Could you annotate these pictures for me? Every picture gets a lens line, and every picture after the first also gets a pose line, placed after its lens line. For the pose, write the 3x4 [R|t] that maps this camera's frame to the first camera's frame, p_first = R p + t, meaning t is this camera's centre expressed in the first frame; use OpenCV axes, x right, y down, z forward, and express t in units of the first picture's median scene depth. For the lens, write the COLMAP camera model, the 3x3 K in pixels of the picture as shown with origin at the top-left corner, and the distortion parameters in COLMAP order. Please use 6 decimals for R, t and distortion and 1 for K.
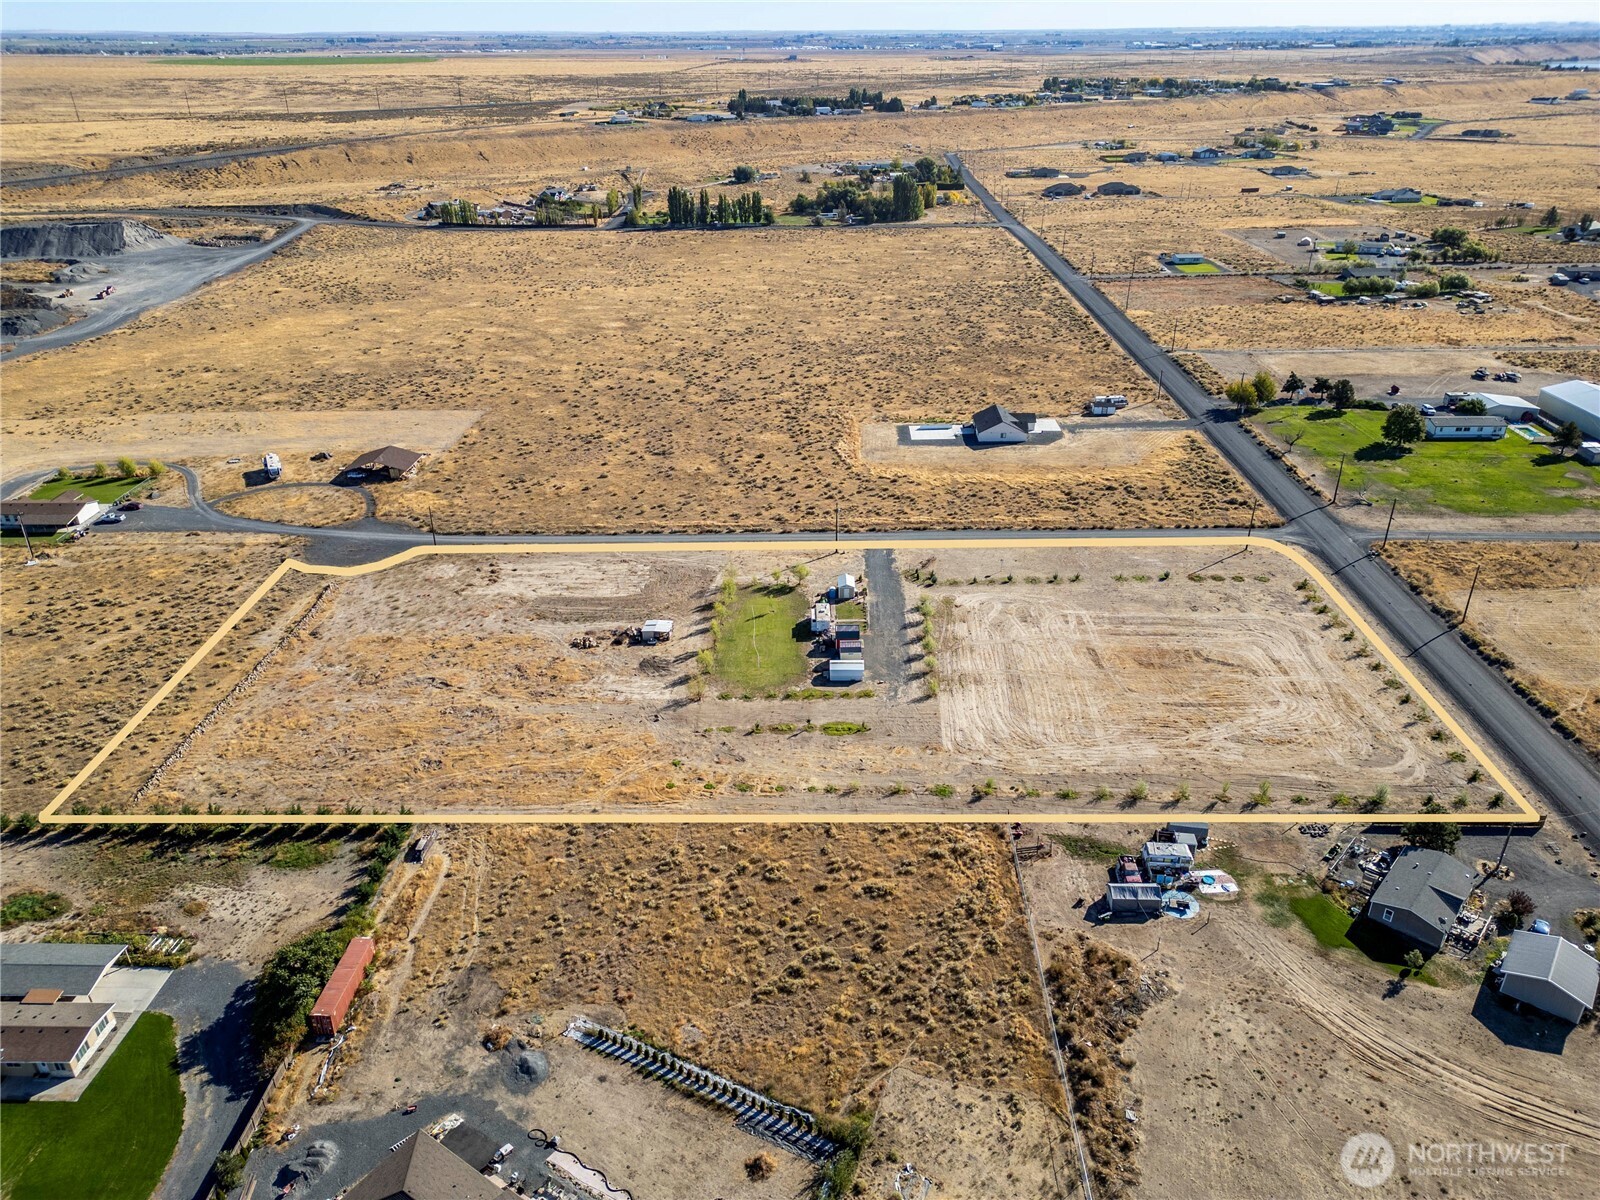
lens RADIAL K [[1111.5, 0, 796.8], [0, 1111.5, 600.1], [0, 0, 1]] dist [0.081763, -0.085918]
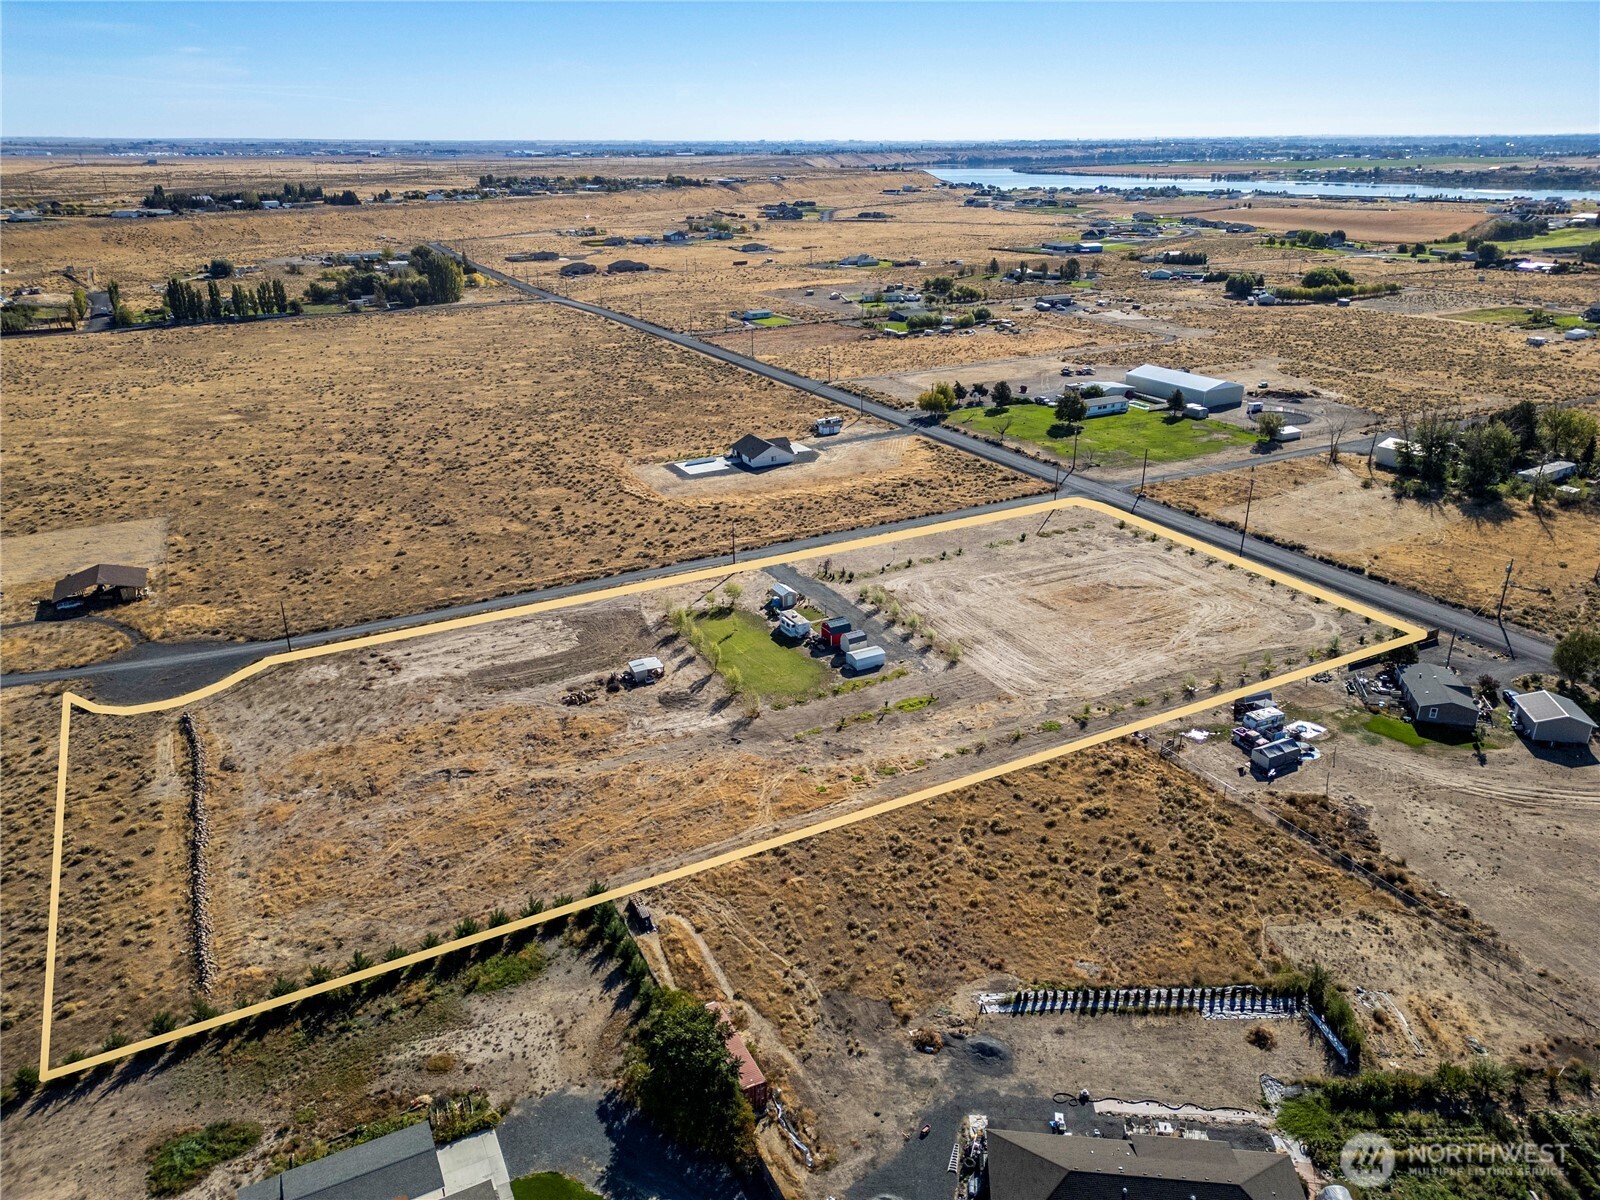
lens RADIAL K [[1111.5, 0, 796.8], [0, 1111.5, 600.1], [0, 0, 1]] dist [0.081763, -0.085918]
pose [[0.874541, -0.181723, 0.449616, -0.337499], [0.217652, 0.975594, -0.029042, 0.020232], [-0.433365, 0.123258, 0.892750, 0.088646]]
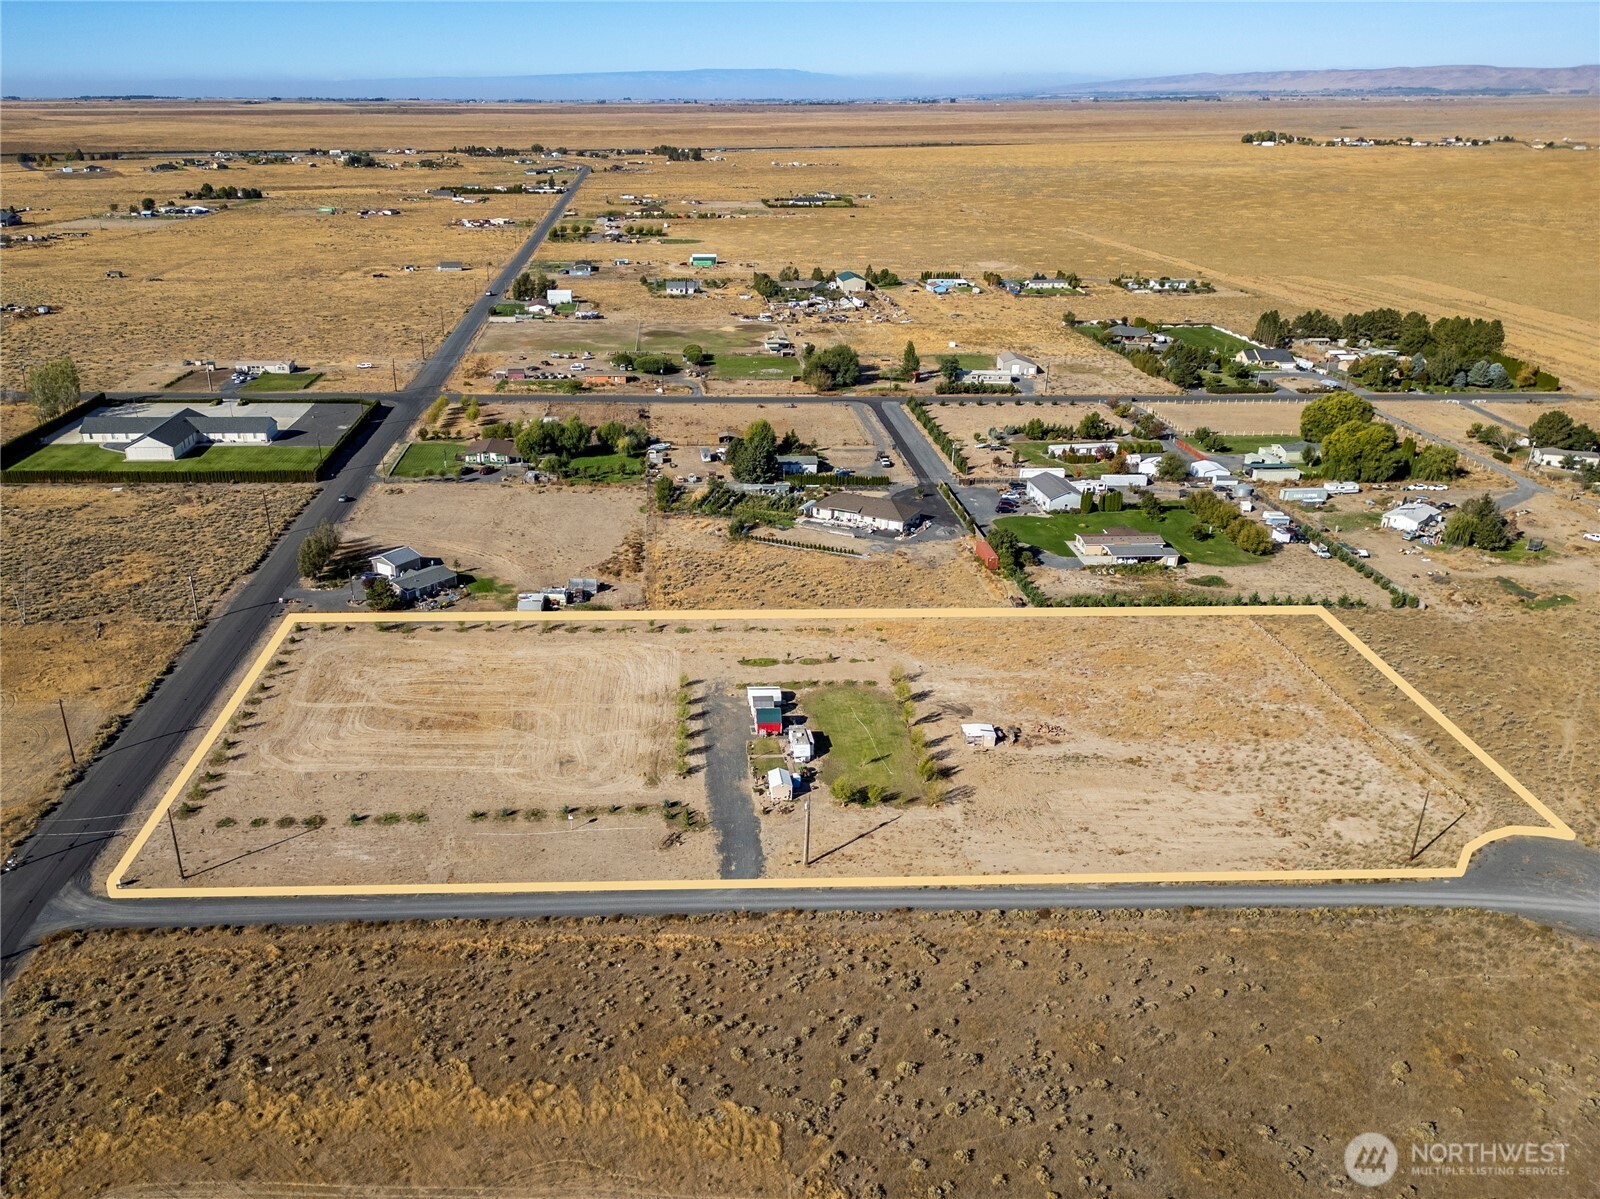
lens RADIAL K [[1241.9, 0, 701.4], [0, 1241.9, 654.0], [0, 0, 1]] dist [0.070177, -0.046077]
pose [[-0.997525, 0.035620, -0.060619, 0.128071], [-0.024393, 0.633294, 0.773527, -0.638816], [0.065942, 0.773092, -0.630857, 1.262111]]
